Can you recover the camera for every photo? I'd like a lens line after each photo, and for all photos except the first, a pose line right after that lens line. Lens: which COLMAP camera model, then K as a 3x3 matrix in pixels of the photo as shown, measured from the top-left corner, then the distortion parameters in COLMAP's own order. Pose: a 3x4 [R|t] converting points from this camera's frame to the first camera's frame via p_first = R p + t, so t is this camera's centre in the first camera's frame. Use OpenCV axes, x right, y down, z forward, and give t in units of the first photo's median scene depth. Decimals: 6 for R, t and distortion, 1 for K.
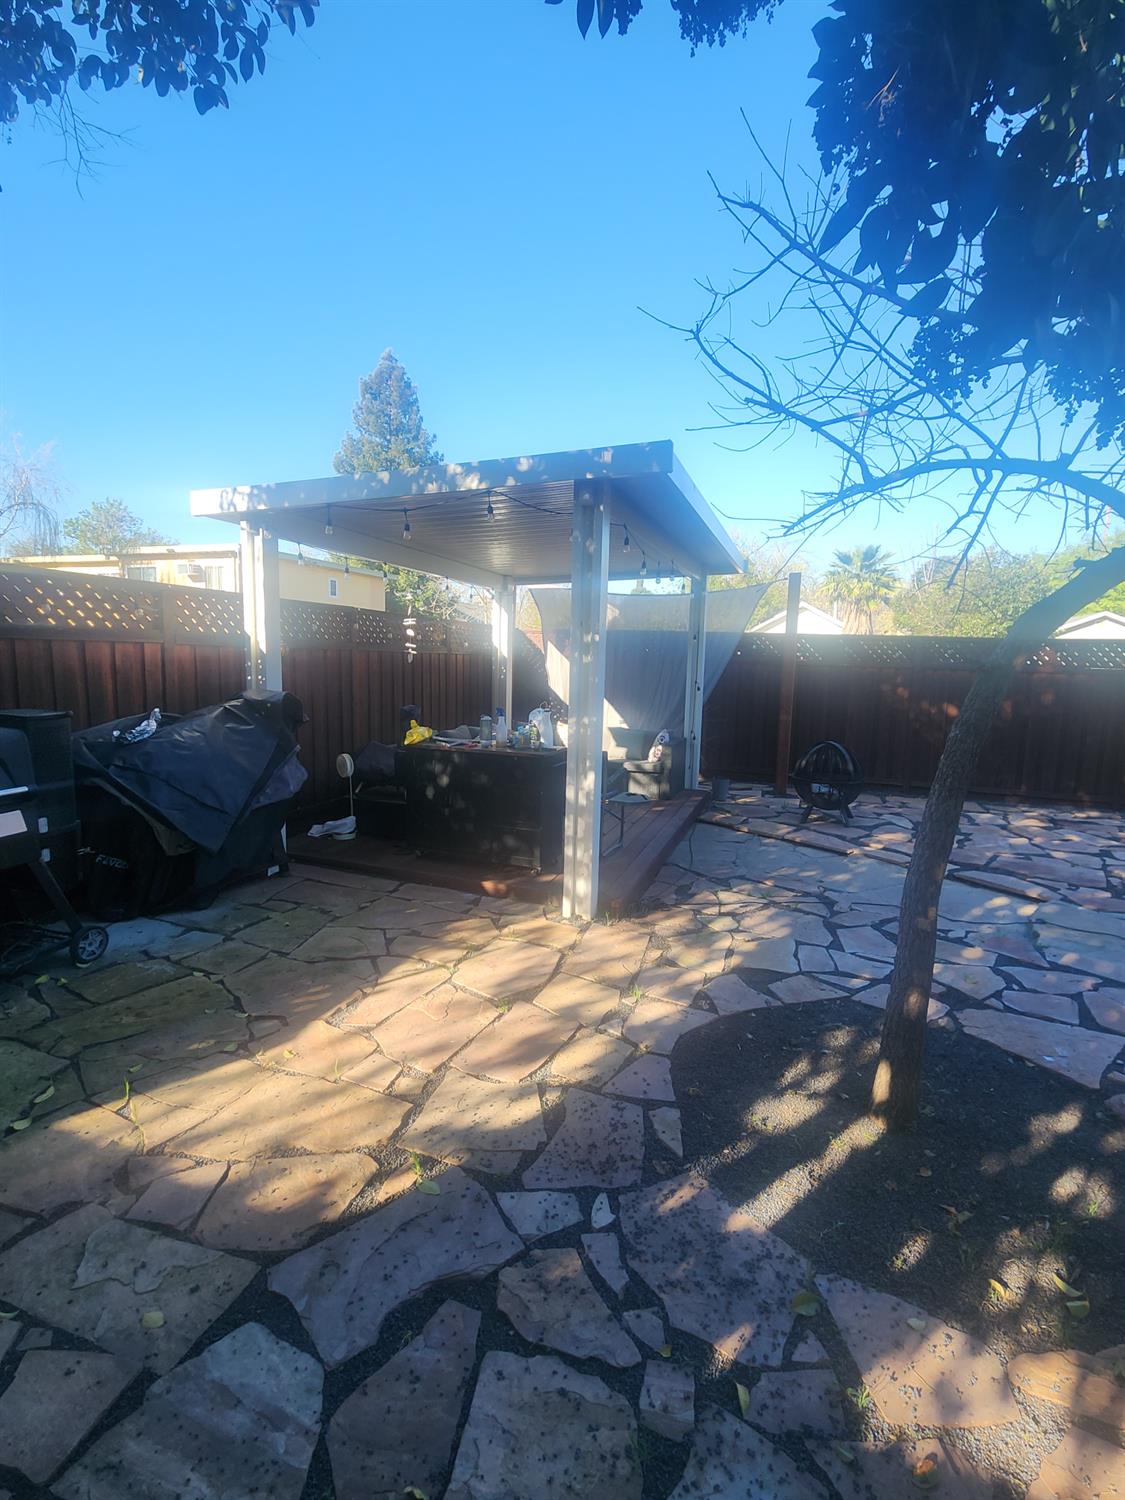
lens RADIAL K [[701.2, 0, 565.4], [0, 701.2, 750.6], [0, 0, 1]] dist [0.001488, 0.000707]
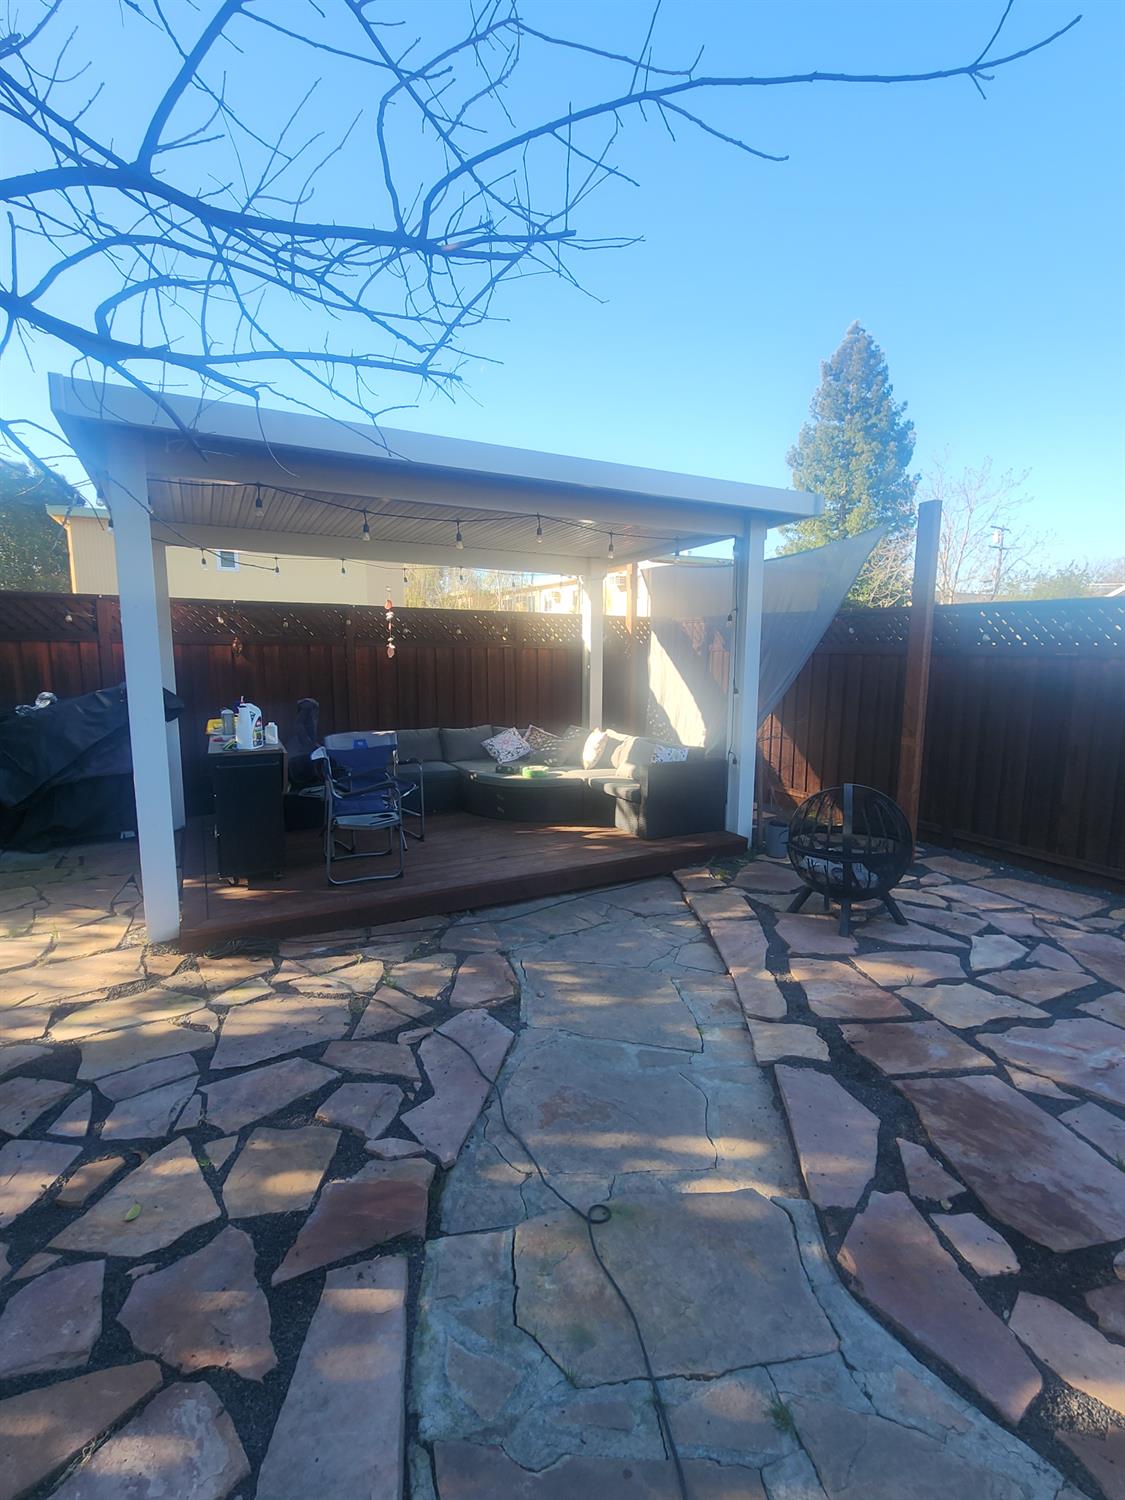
lens RADIAL K [[701.2, 0, 565.4], [0, 701.2, 750.6], [0, 0, 1]] dist [0.001488, 0.000707]
pose [[0.740051, 0.075450, -0.668305, 1.032368], [-0.077855, 0.996618, 0.026303, -0.064699], [0.668029, 0.032566, 0.743422, 0.713709]]
